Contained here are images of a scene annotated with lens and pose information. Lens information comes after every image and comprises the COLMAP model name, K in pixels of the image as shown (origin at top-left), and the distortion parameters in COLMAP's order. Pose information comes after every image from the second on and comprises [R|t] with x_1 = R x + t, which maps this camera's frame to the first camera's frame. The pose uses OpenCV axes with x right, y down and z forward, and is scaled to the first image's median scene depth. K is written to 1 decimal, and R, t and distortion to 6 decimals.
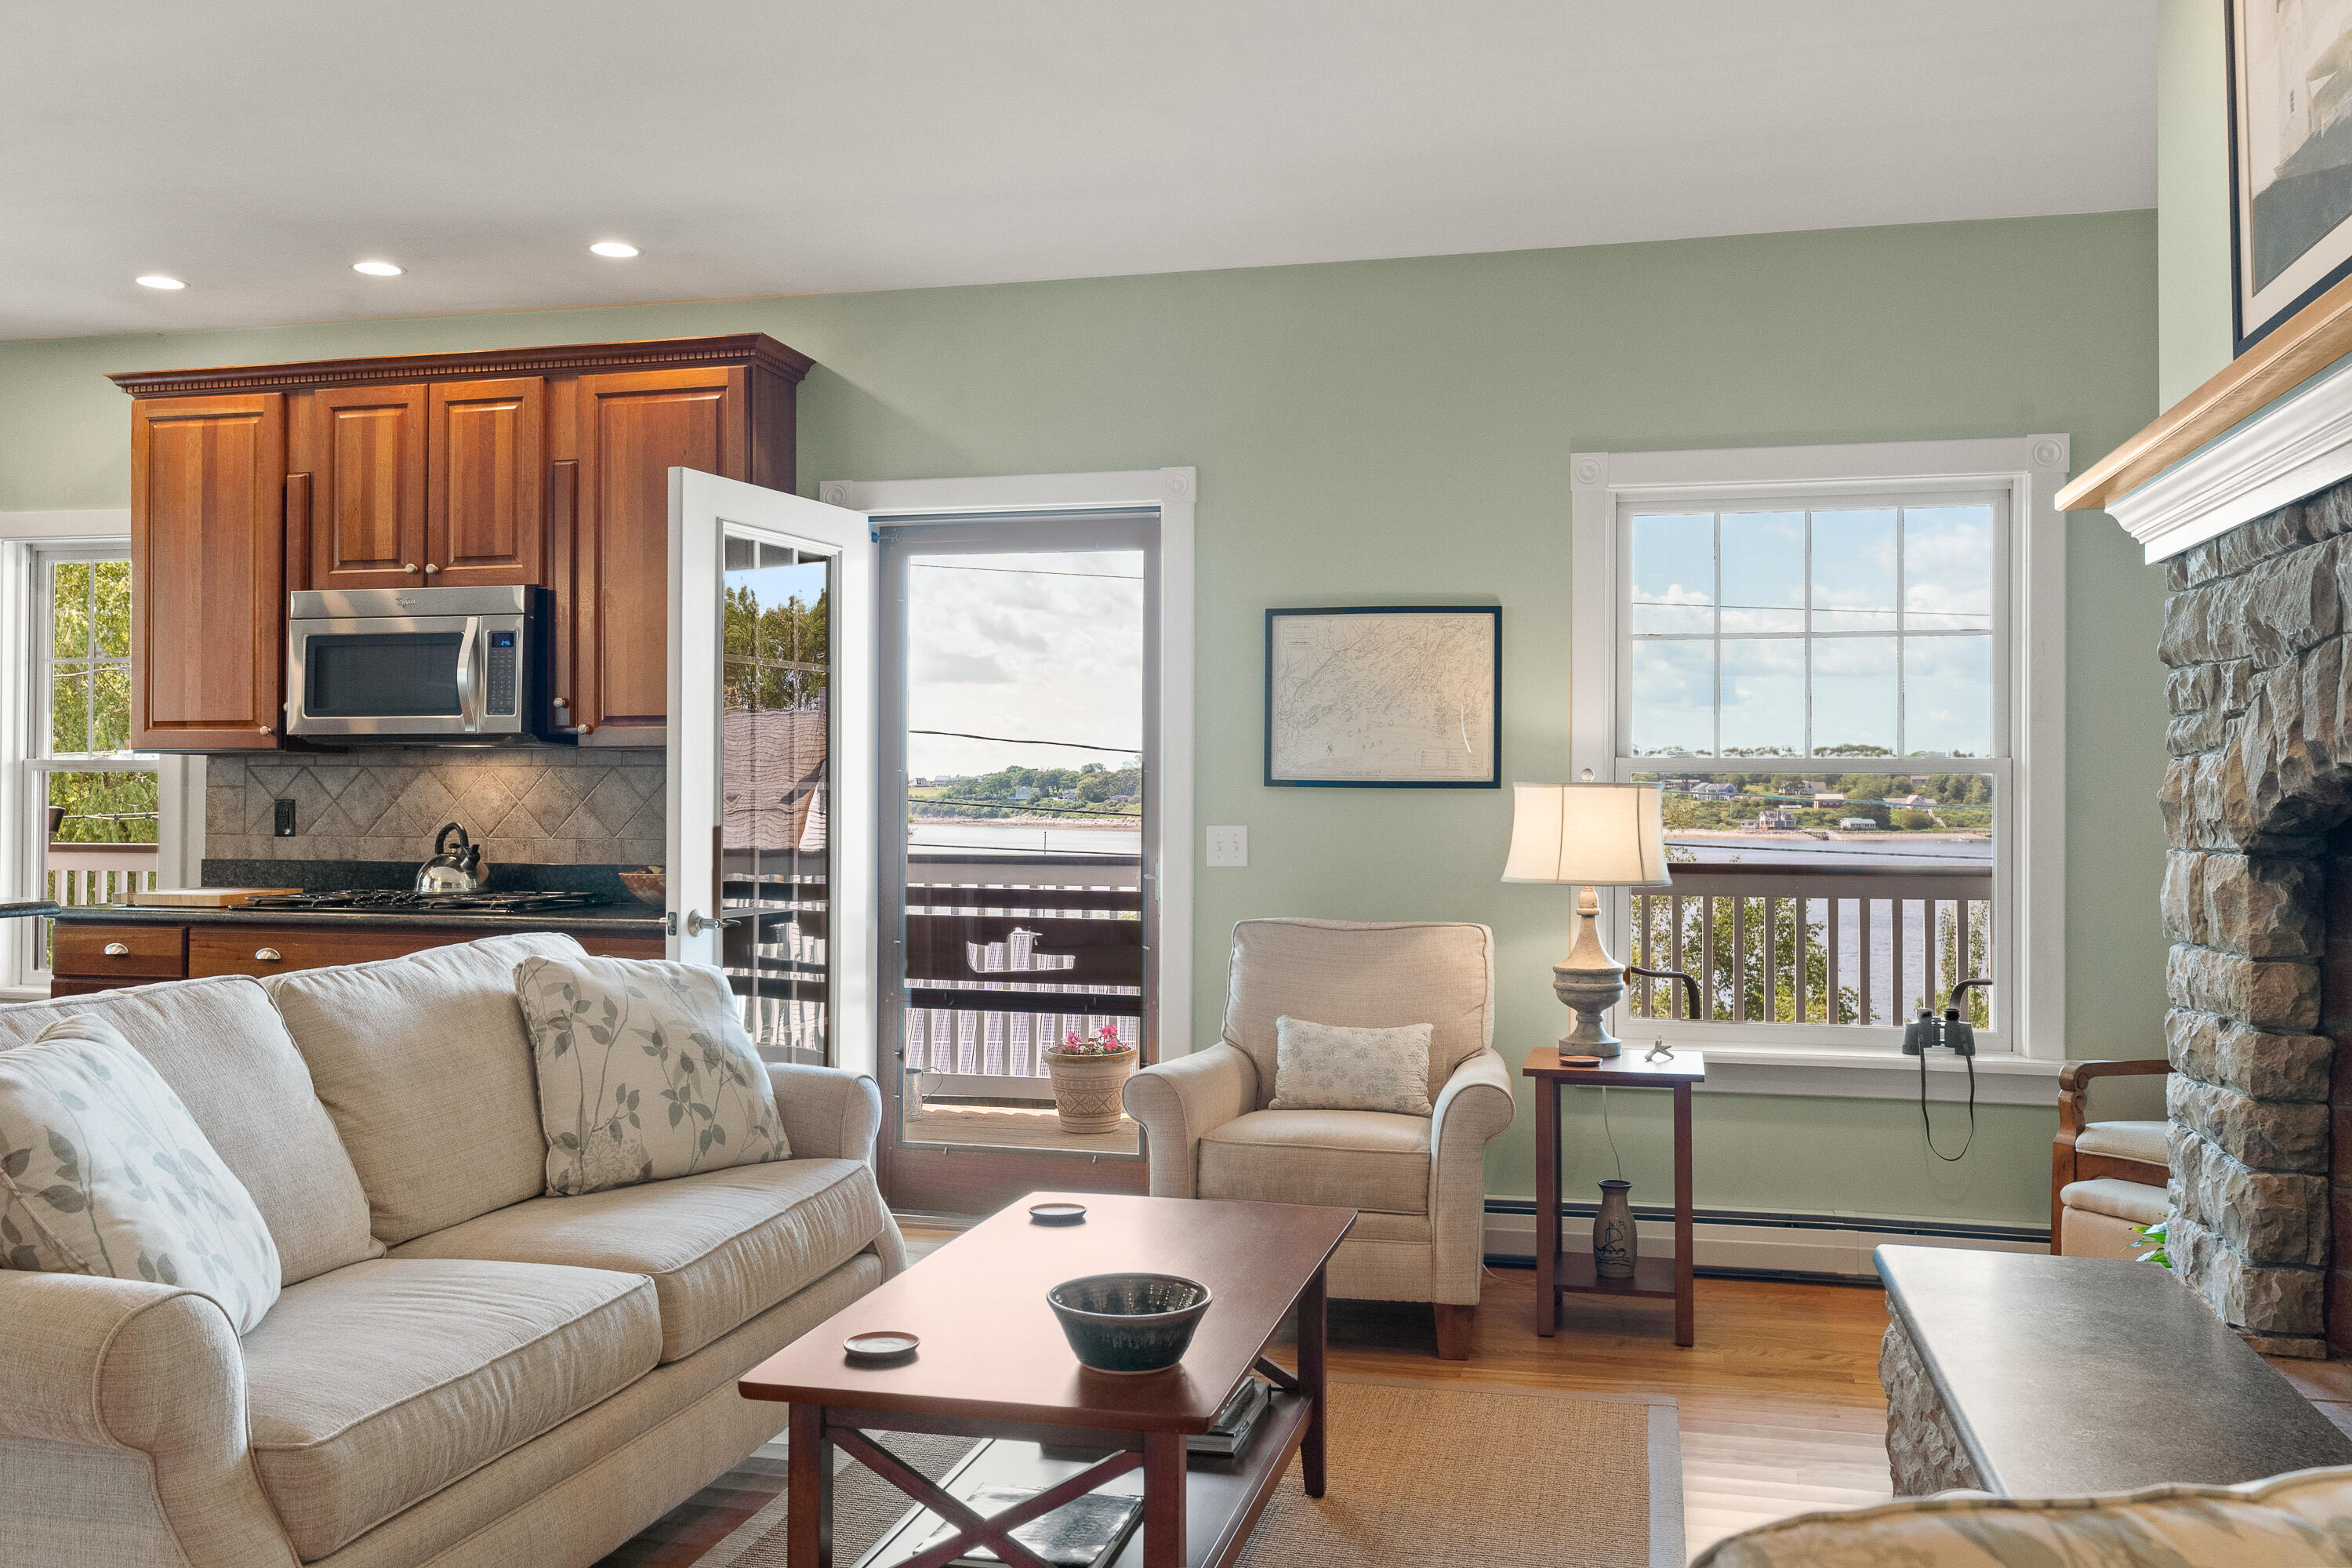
lens RADIAL K [[1962.5, 0, 1168.7], [0, 1962.5, 761.2], [0, 0, 1]] dist [0.013285, -0.006060]
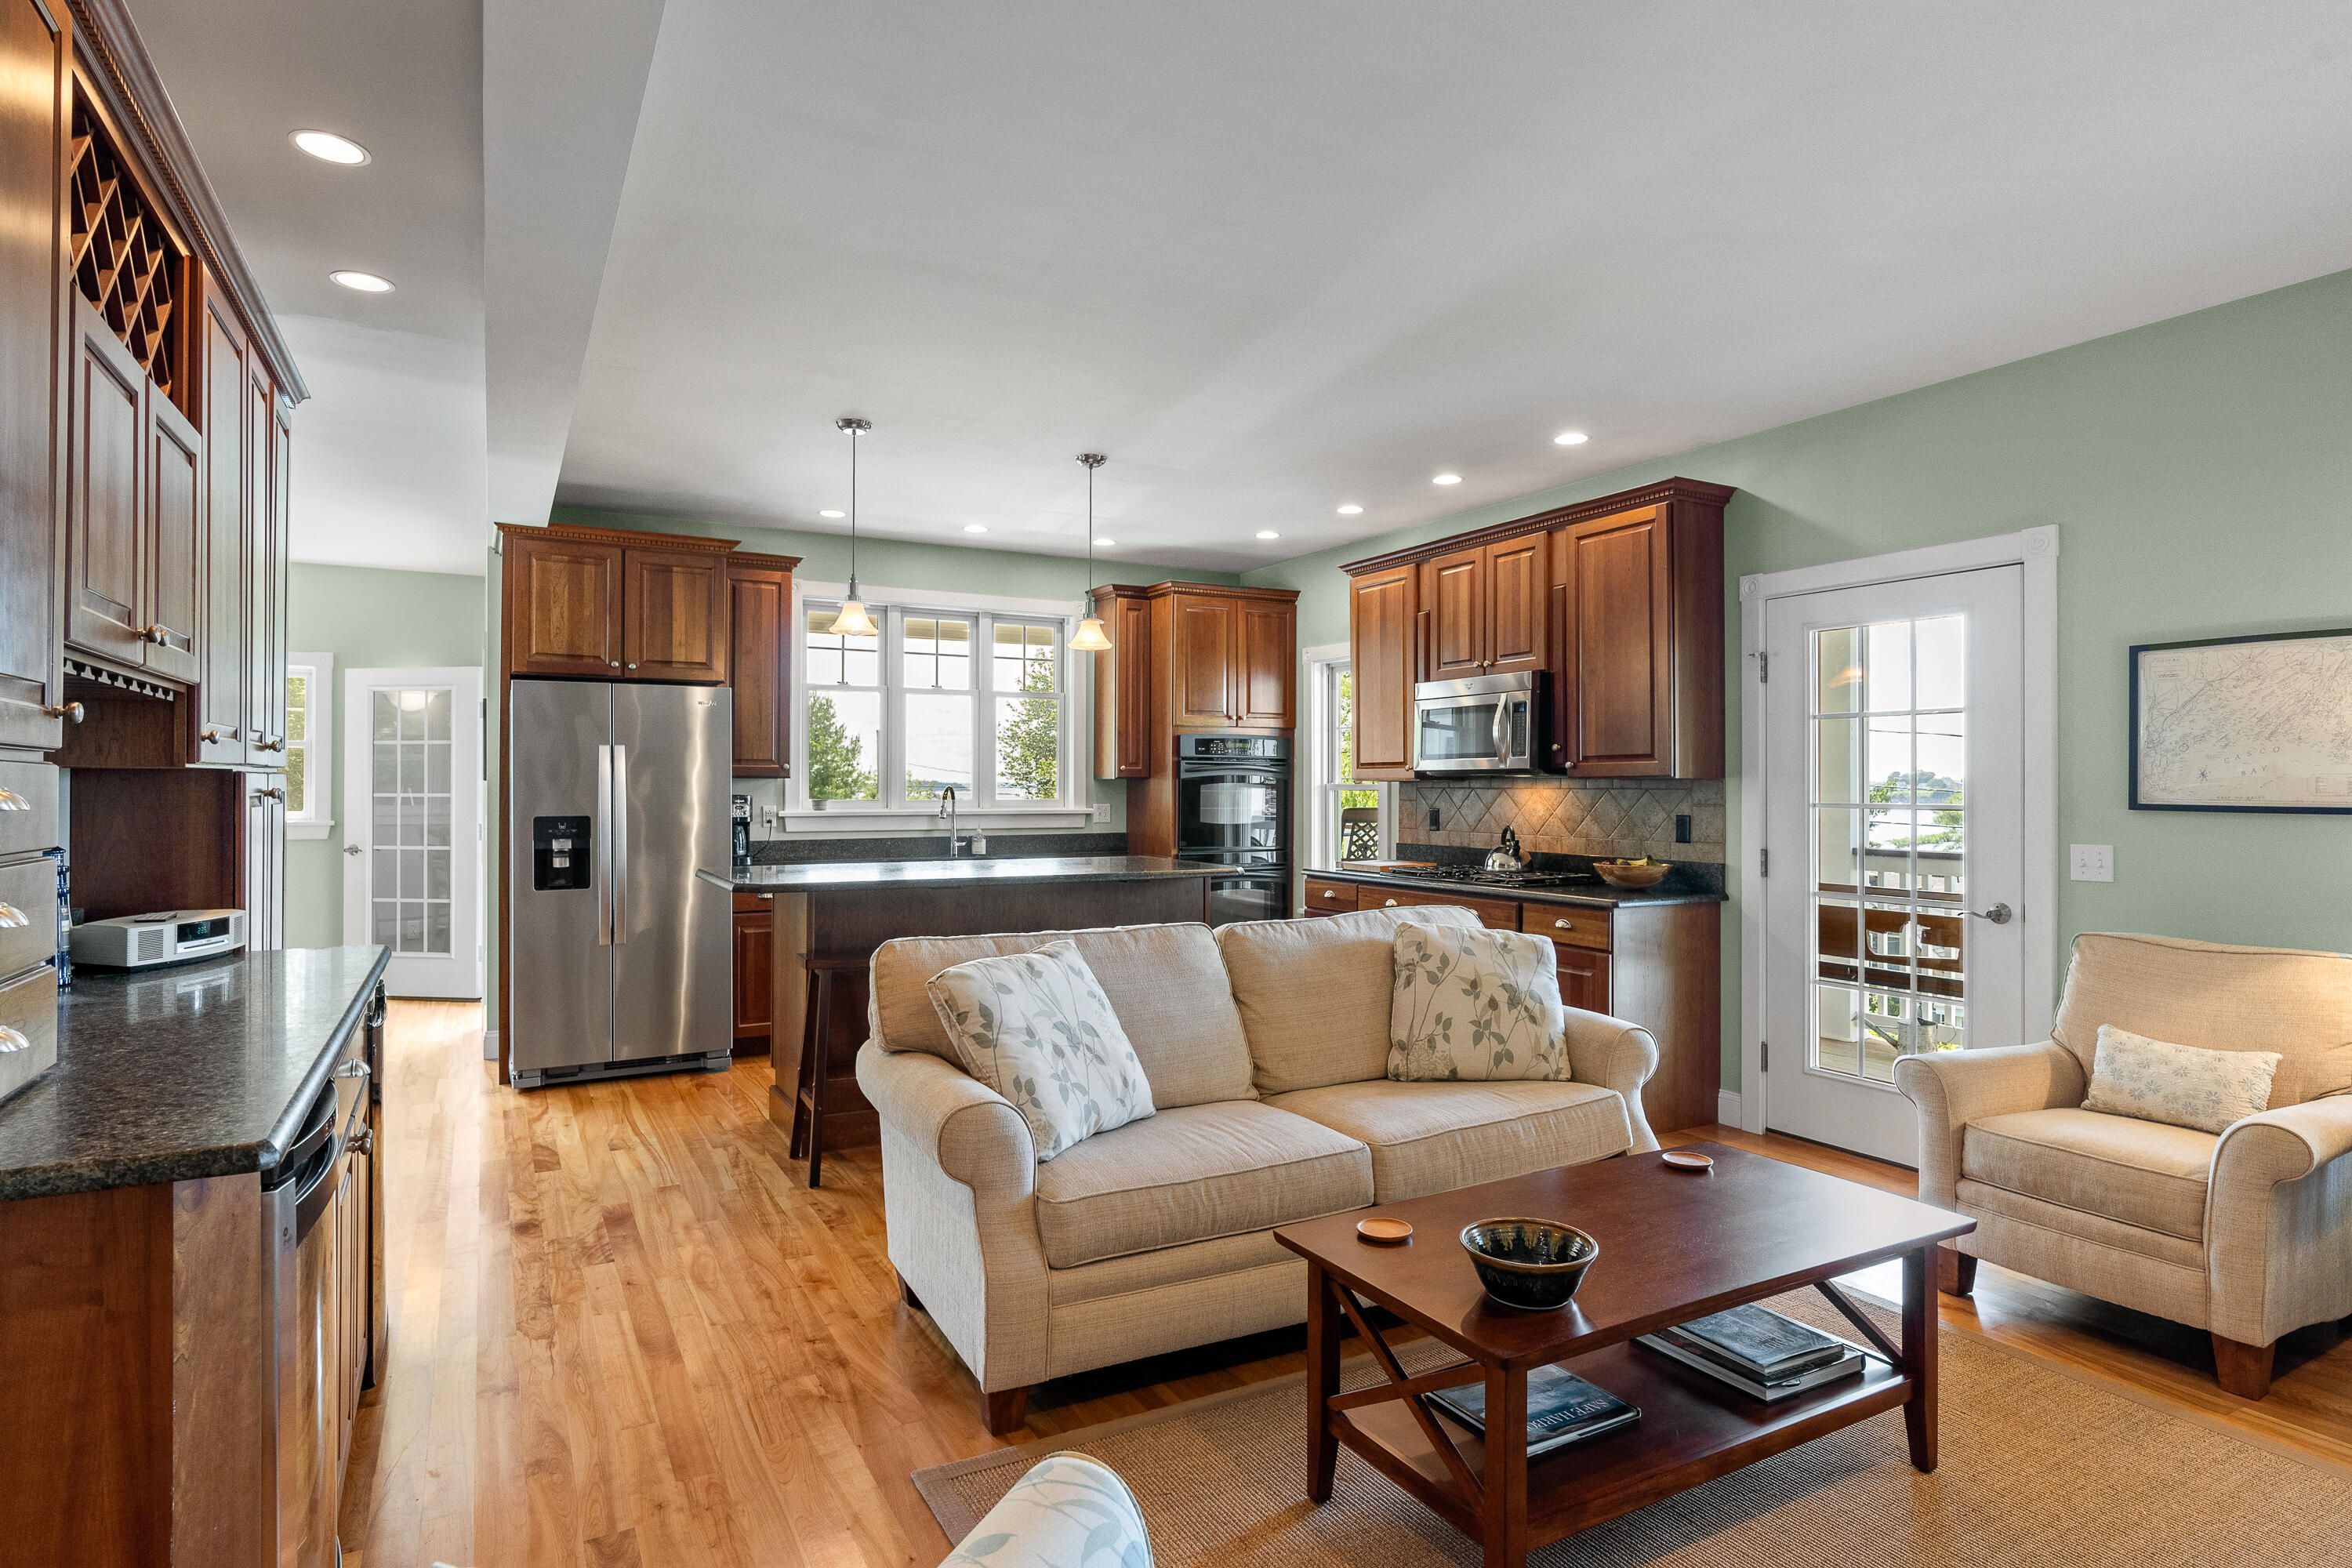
lens RADIAL K [[1253.0, 0, 1171.0], [0, 1253.0, 782.5], [0, 0, 1]] dist [-0.003592, 0.004170]
pose [[0.680178, -0.004038, -0.733036, 0.199385], [0.012635, 0.999901, 0.006216, -0.013527], [0.732938, -0.013490, 0.680162, 0.143785]]
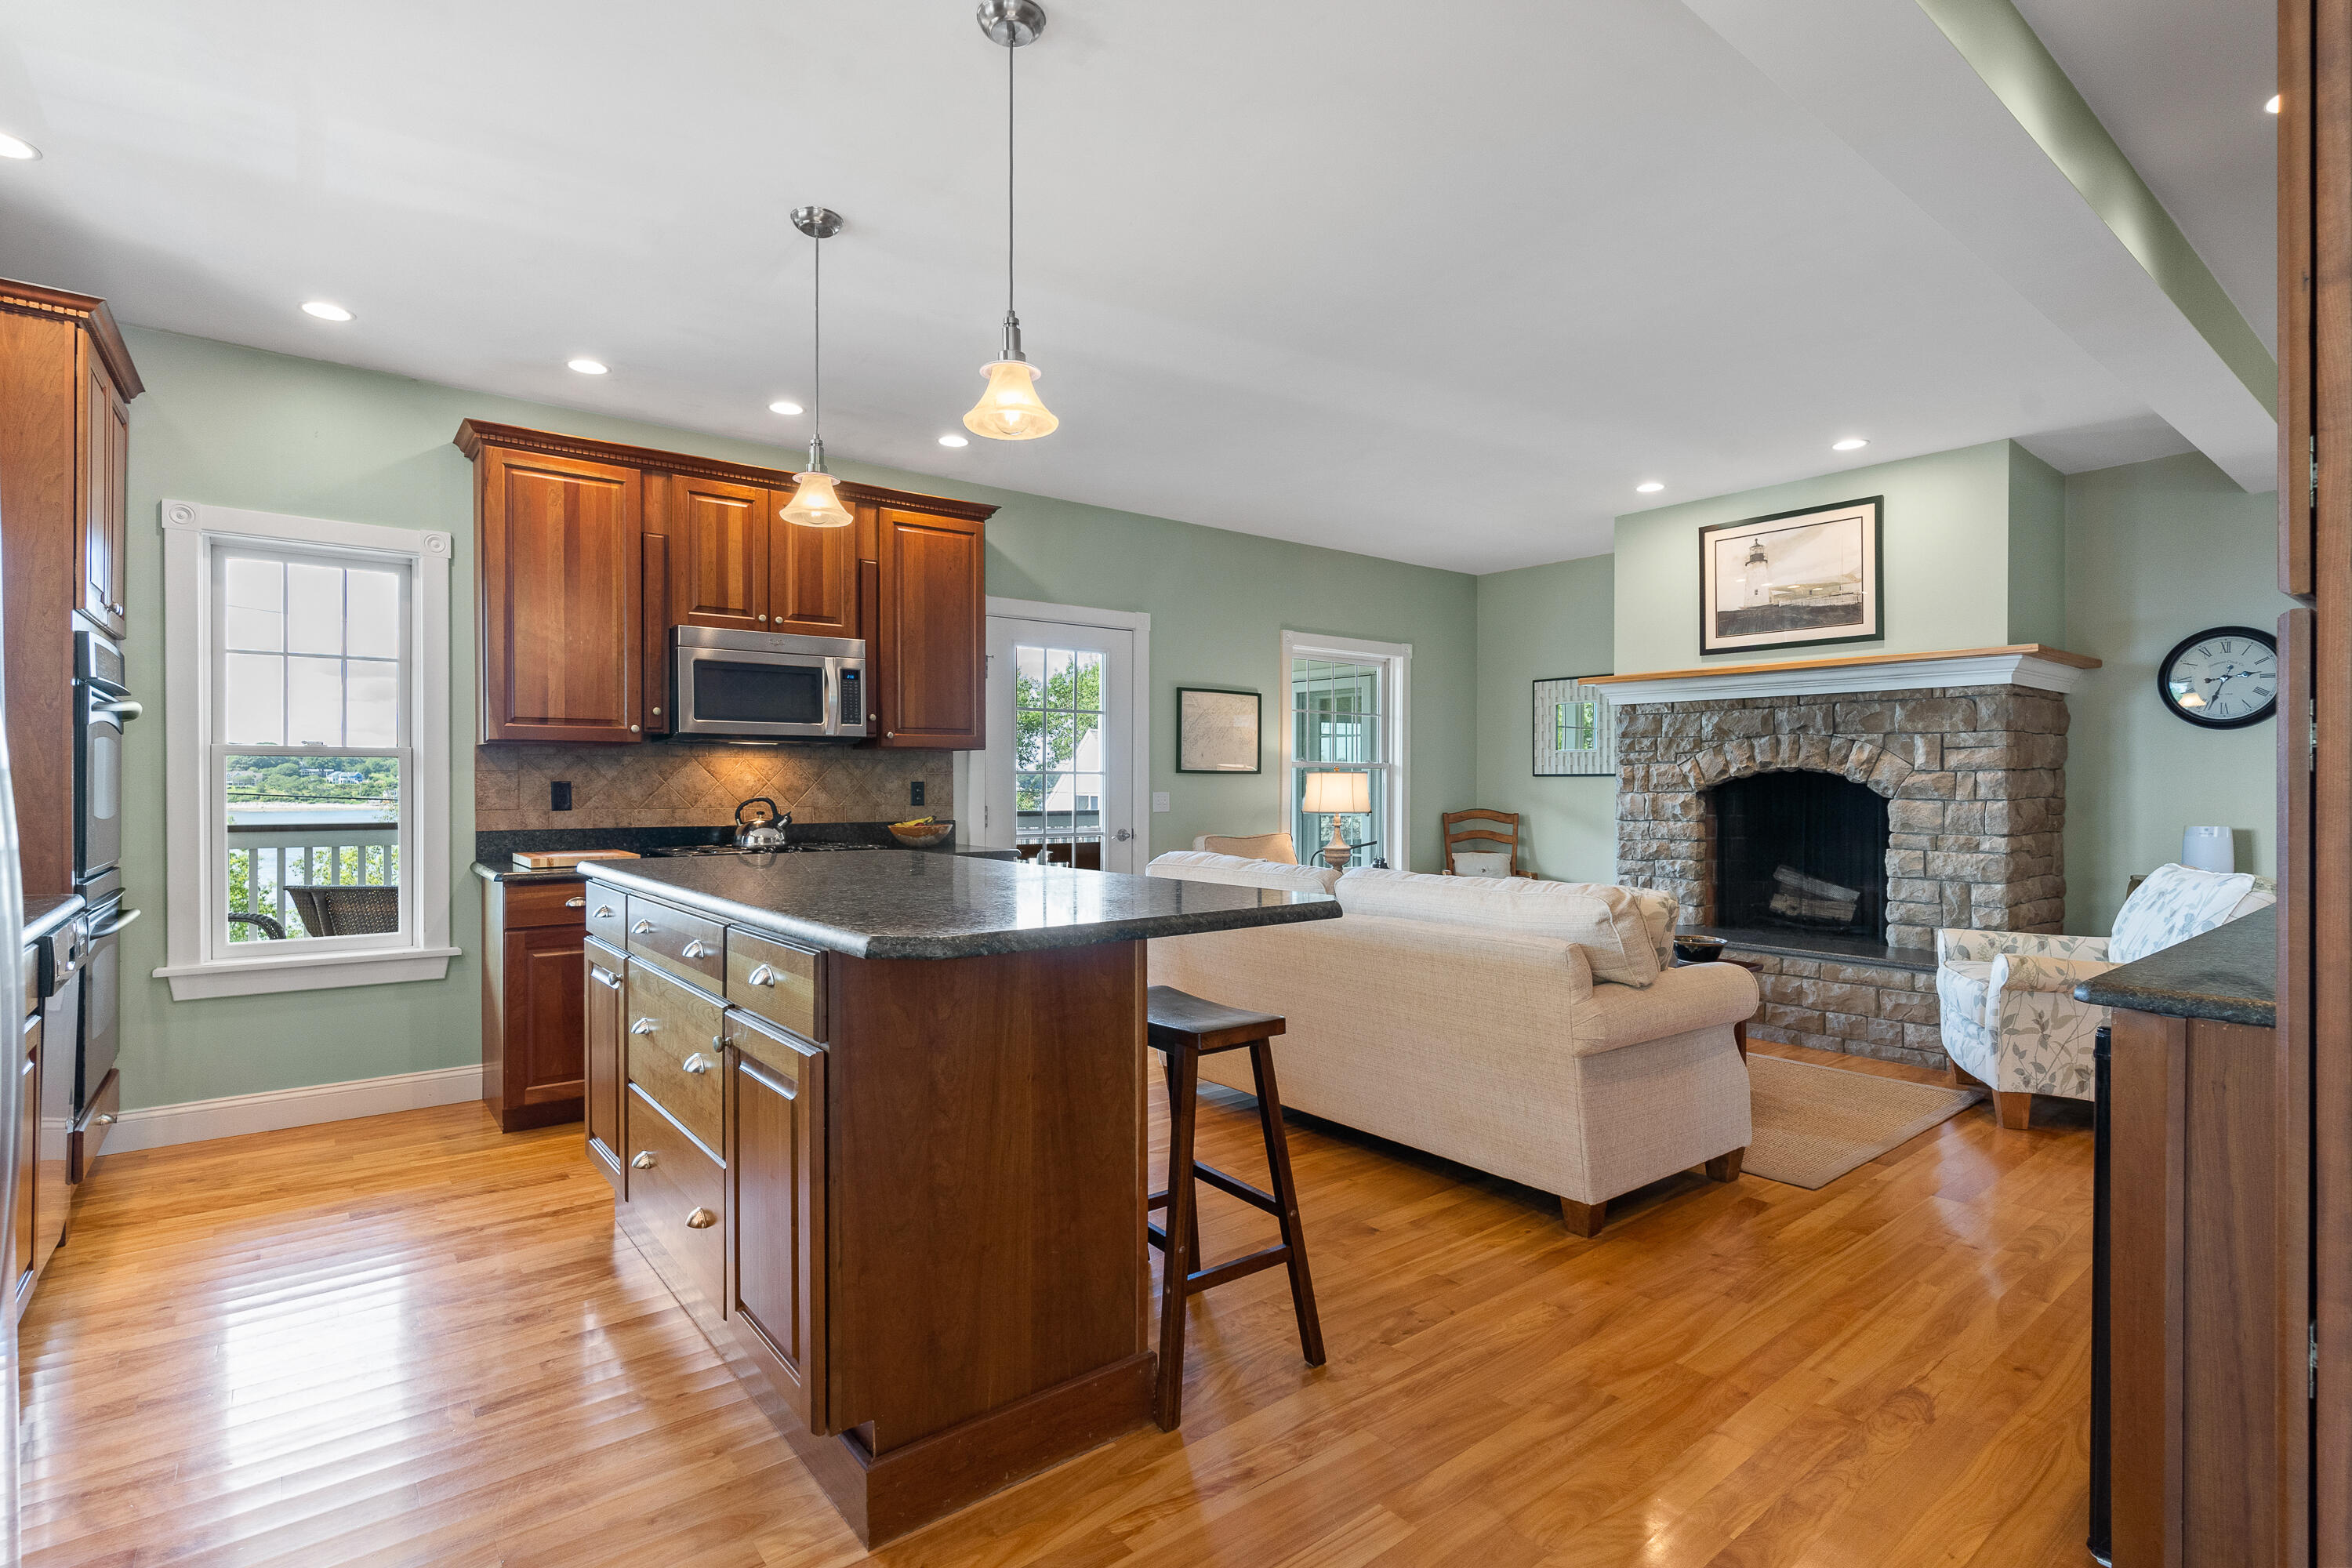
lens RADIAL K [[1141.8, 0, 1158.5], [0, 1141.8, 773.8], [0, 0, 1]] dist [-0.005576, 0.003106]
pose [[0.612879, 0.001873, 0.790174, -0.925855], [-0.011416, 0.999914, 0.006485, 0.006285], [-0.790094, -0.012995, 0.612848, 0.287075]]
